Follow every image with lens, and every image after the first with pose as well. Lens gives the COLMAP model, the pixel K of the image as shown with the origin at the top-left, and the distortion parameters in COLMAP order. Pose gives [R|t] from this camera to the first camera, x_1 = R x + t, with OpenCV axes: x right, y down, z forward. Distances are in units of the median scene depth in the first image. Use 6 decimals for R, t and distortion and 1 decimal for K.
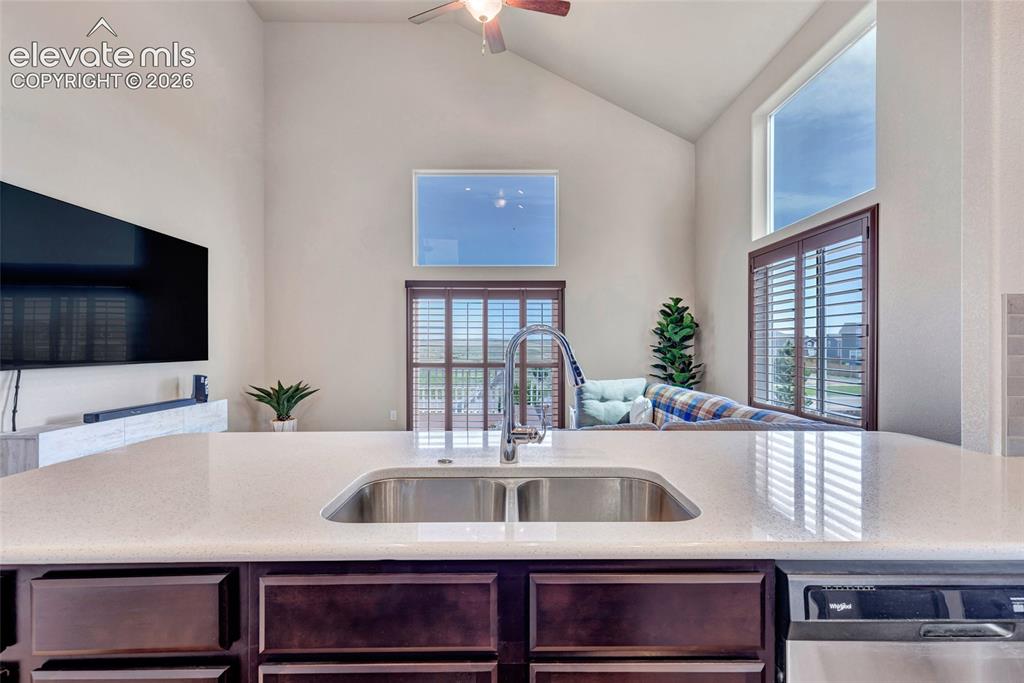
lens RADIAL K [[470.7, 0, 517.5], [0, 470.7, 347.7], [0, 0, 1]] dist [0.014528, -0.002445]
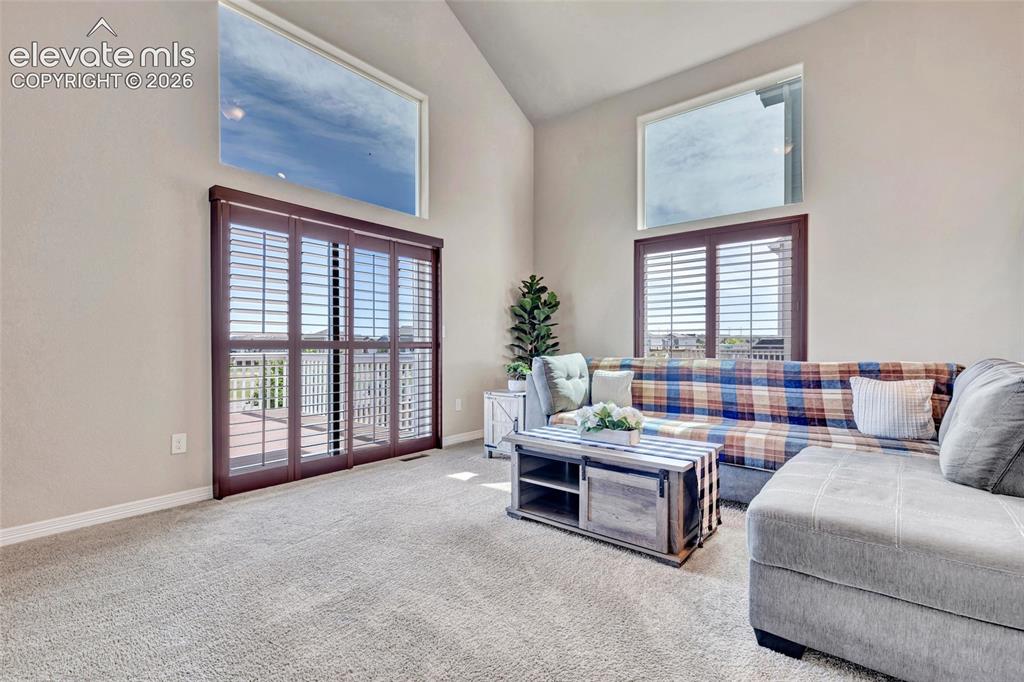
lens RADIAL K [[470.7, 0, 504.1], [0, 470.7, 339.8], [0, 0, 1]] dist [0.014528, -0.002445]
pose [[0.647878, 0.011473, 0.761658, -0.458337], [0.002466, 0.999850, -0.017158, 0.044448], [-0.761740, 0.012995, 0.647752, 0.426288]]
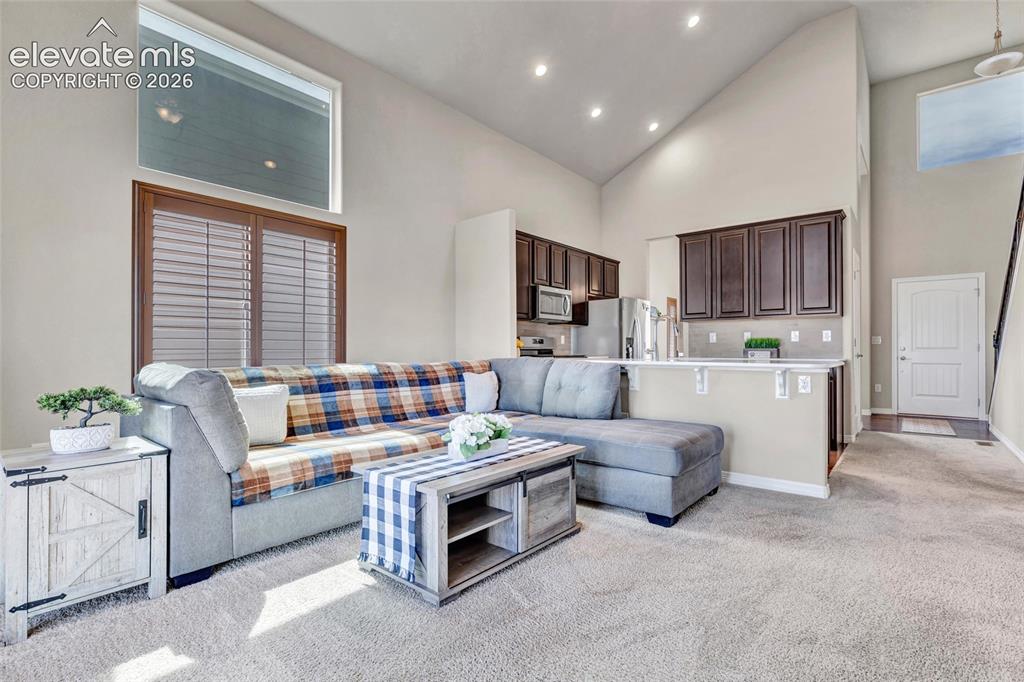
lens RADIAL K [[495.1, 0, 511.8], [0, 495.1, 347.9], [0, 0, 1]] dist [0.000749, 0.000273]
pose [[-0.776692, 0.004901, 0.629861, -0.321570], [0.005663, 0.999984, -0.000797, 0.041400], [-0.629855, 0.002948, -0.776707, 1.028822]]
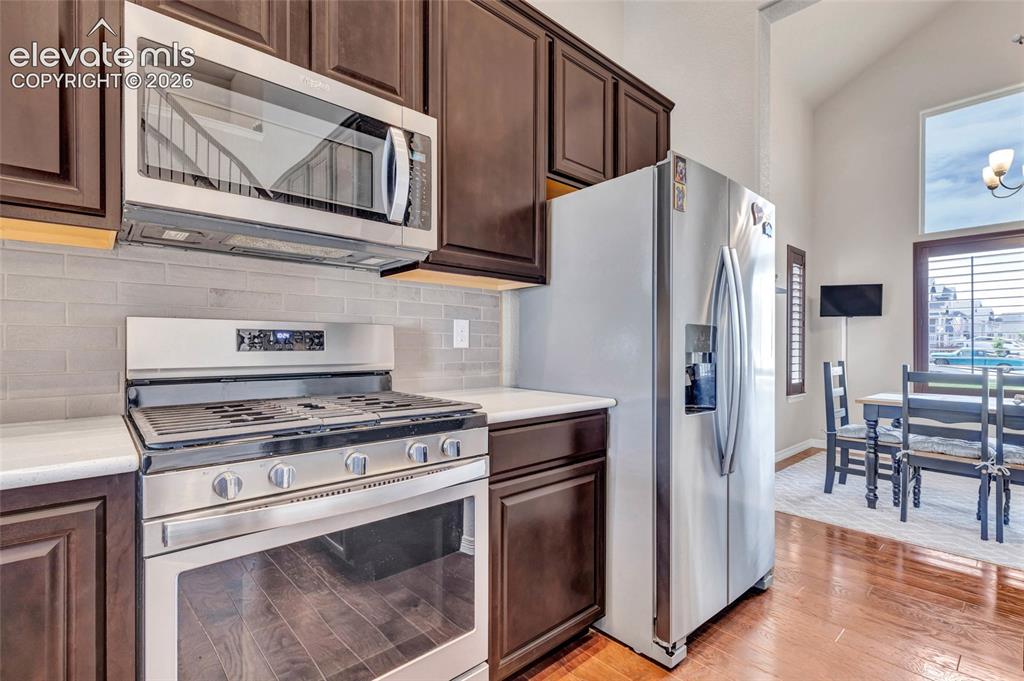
lens RADIAL K [[470.7, 0, 506.7], [0, 470.7, 347.5], [0, 0, 1]] dist [0.014528, -0.002445]
pose [[-0.664342, -0.007307, 0.747393, 0.115123], [0.000938, 0.999943, 0.010610, 0.026329], [-0.747428, 0.007750, -0.664297, 0.113842]]
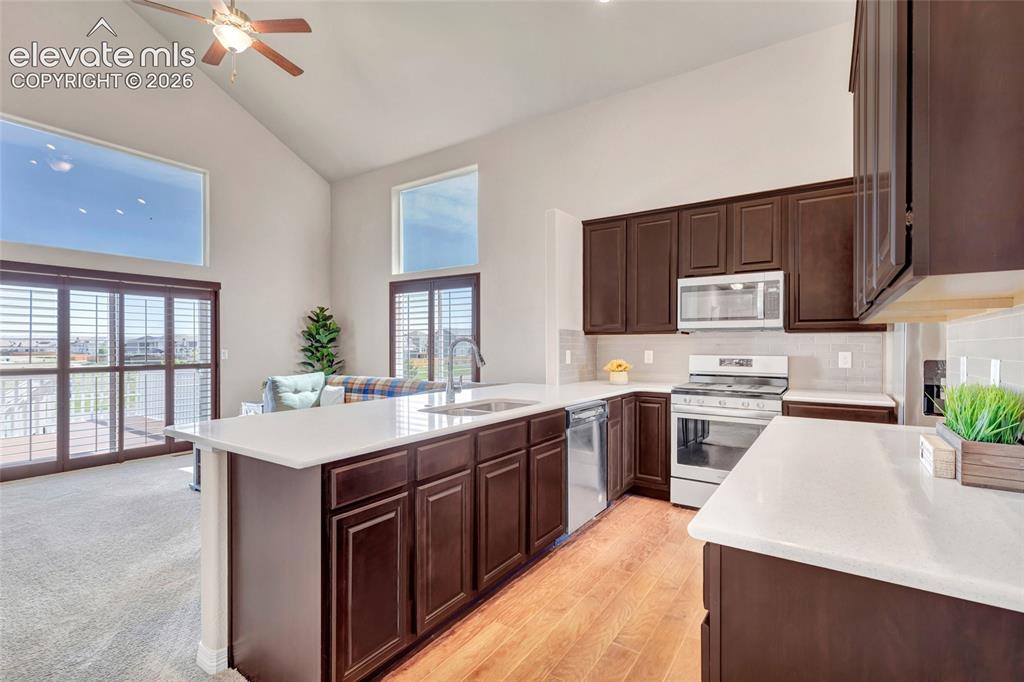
lens RADIAL K [[470.7, 0, 507.3], [0, 470.7, 344.4], [0, 0, 1]] dist [0.014528, -0.002445]
pose [[0.575606, 0.002325, 0.817724, -0.397692], [0.003925, 0.999977, -0.005606, -0.000488], [-0.817718, 0.006436, 0.575584, -0.101792]]
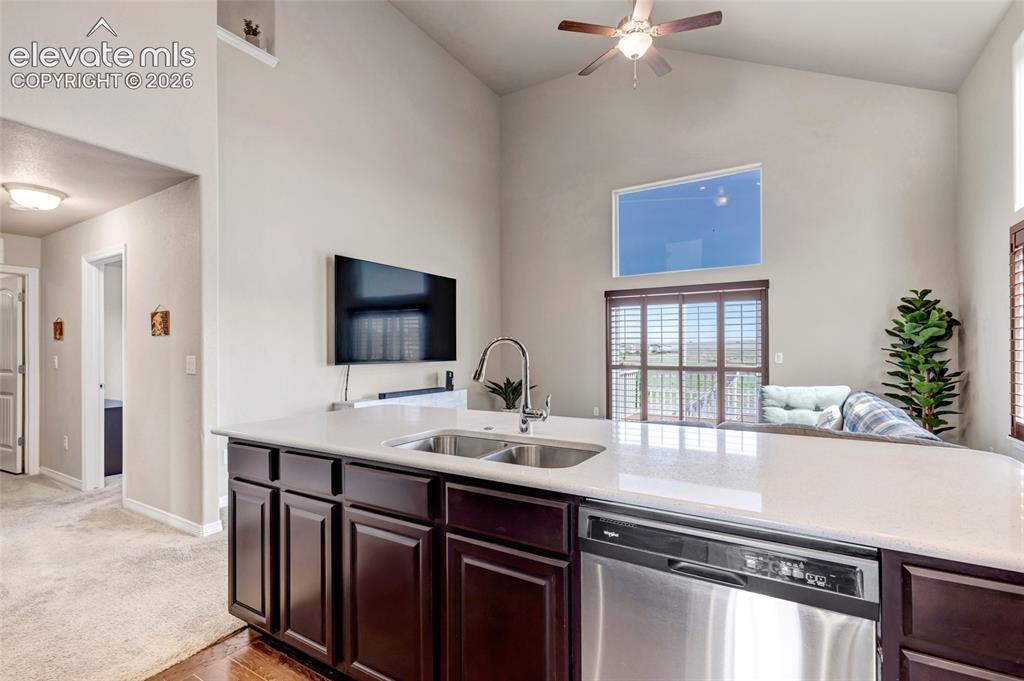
lens RADIAL K [[470.7, 0, 521.6], [0, 470.7, 345.8], [0, 0, 1]] dist [0.014528, -0.002445]
pose [[0.853438, -0.005828, -0.521161, 0.179325], [0.000431, 0.999945, -0.010476, -0.001266], [0.521194, 0.008716, 0.853394, -0.054142]]
